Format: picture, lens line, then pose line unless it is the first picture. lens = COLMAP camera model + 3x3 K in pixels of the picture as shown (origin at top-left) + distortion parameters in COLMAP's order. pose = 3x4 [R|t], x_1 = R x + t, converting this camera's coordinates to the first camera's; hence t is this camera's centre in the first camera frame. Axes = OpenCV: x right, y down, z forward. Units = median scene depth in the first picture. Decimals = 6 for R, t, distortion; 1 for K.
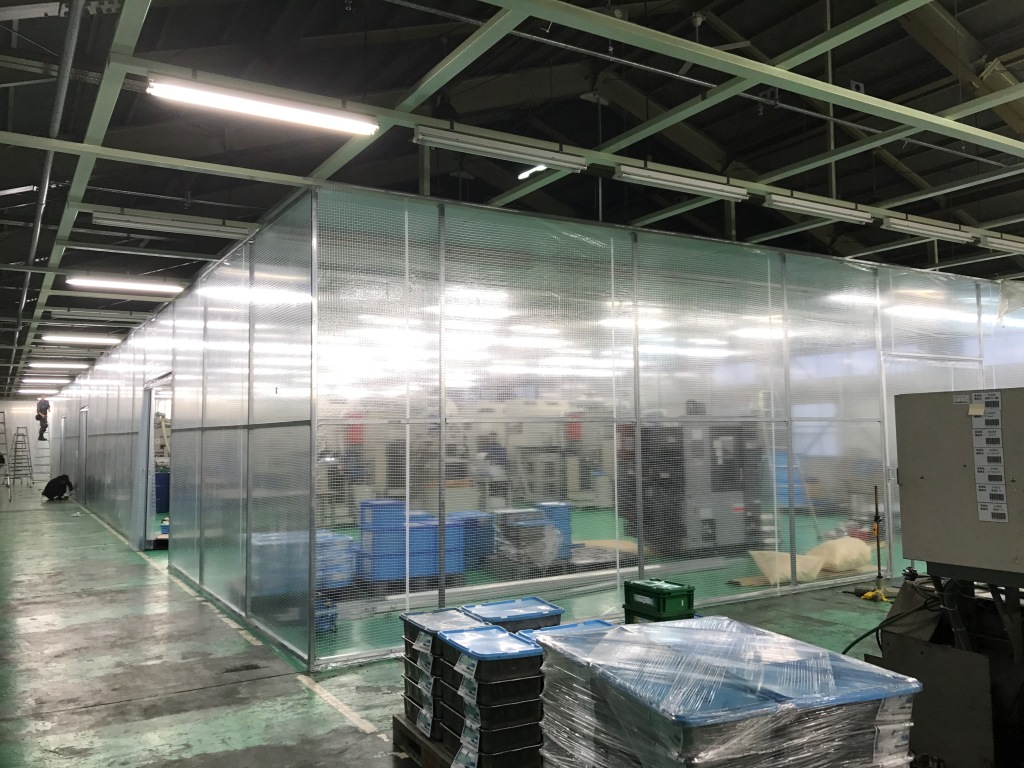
lens RADIAL K [[849.0, 0, 510.8], [0, 849.0, 379.0], [0, 0, 1]] dist [0.002234, 0.004914]
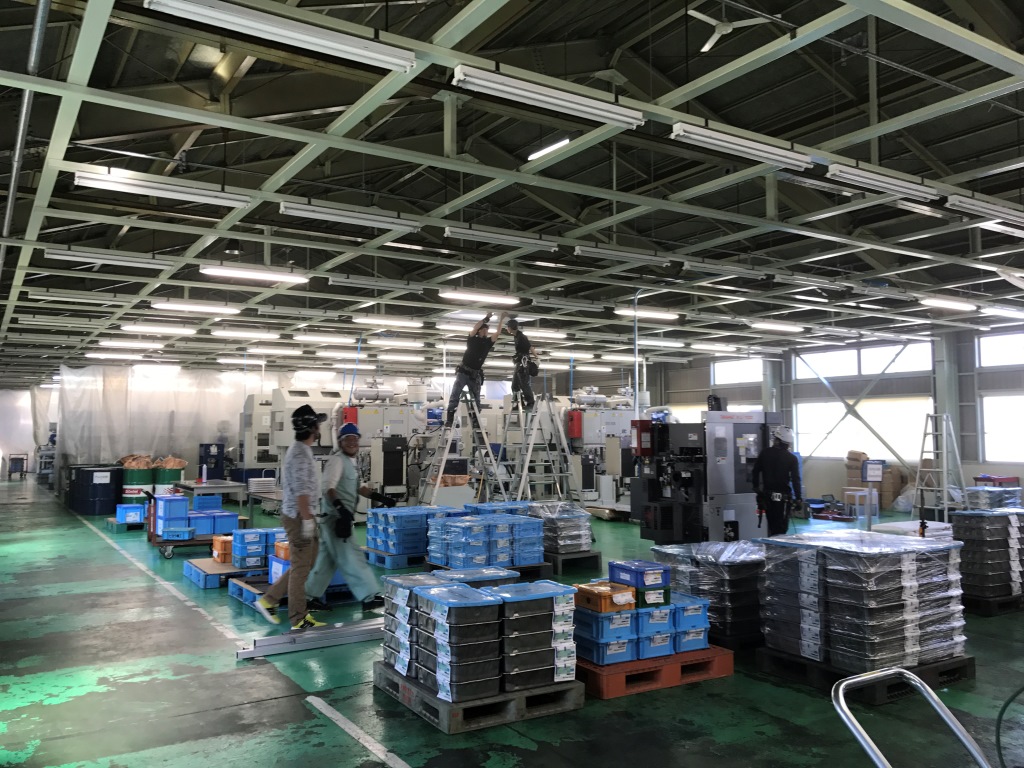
lens RADIAL K [[849.0, 0, 510.2], [0, 849.0, 386.1], [0, 0, 1]] dist [0.002234, 0.004914]
pose [[0.999736, 0.012192, 0.019478, -0.053425], [-0.012383, 0.999876, 0.009746, 0.014152], [-0.019357, -0.009985, 0.999763, 0.103211]]
